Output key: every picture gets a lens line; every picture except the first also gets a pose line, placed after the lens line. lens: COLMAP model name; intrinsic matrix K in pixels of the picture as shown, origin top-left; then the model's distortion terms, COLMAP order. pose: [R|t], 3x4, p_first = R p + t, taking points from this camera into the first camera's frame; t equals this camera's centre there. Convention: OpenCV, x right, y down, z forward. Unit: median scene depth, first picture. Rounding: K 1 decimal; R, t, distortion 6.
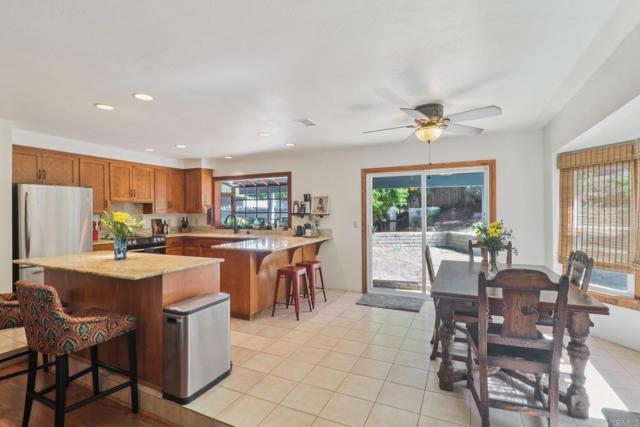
lens RADIAL K [[297.1, 0, 323.3], [0, 297.1, 213.6], [0, 0, 1]] dist [-0.025145, -0.000294]
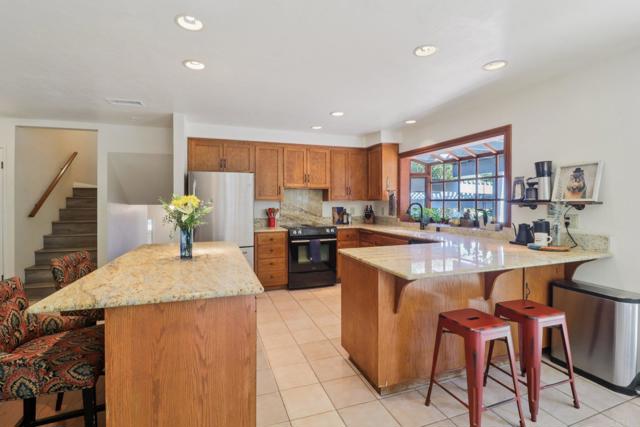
lens RADIAL K [[292.4, 0, 316.0], [0, 292.4, 206.3], [0, 0, 1]] dist [-0.021962, -0.000852]
pose [[0.683335, 0.014171, -0.729967, 0.038335], [-0.006103, 0.999888, 0.013698, 0.005062], [0.730079, -0.004905, 0.683345, 0.385151]]
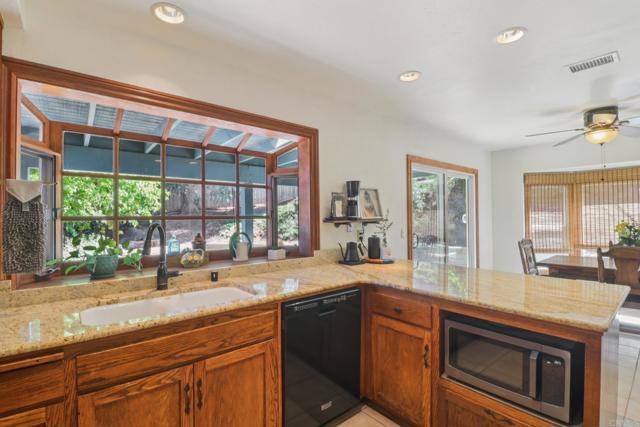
lens RADIAL K [[297.1, 0, 323.3], [0, 297.1, 213.6], [0, 0, 1]] dist [-0.025145, -0.000294]
pose [[0.424984, 0.013825, 0.905095, -0.547155], [0.011299, 0.999724, -0.020576, 0.002211], [-0.905130, 0.018971, 0.424711, 0.818385]]
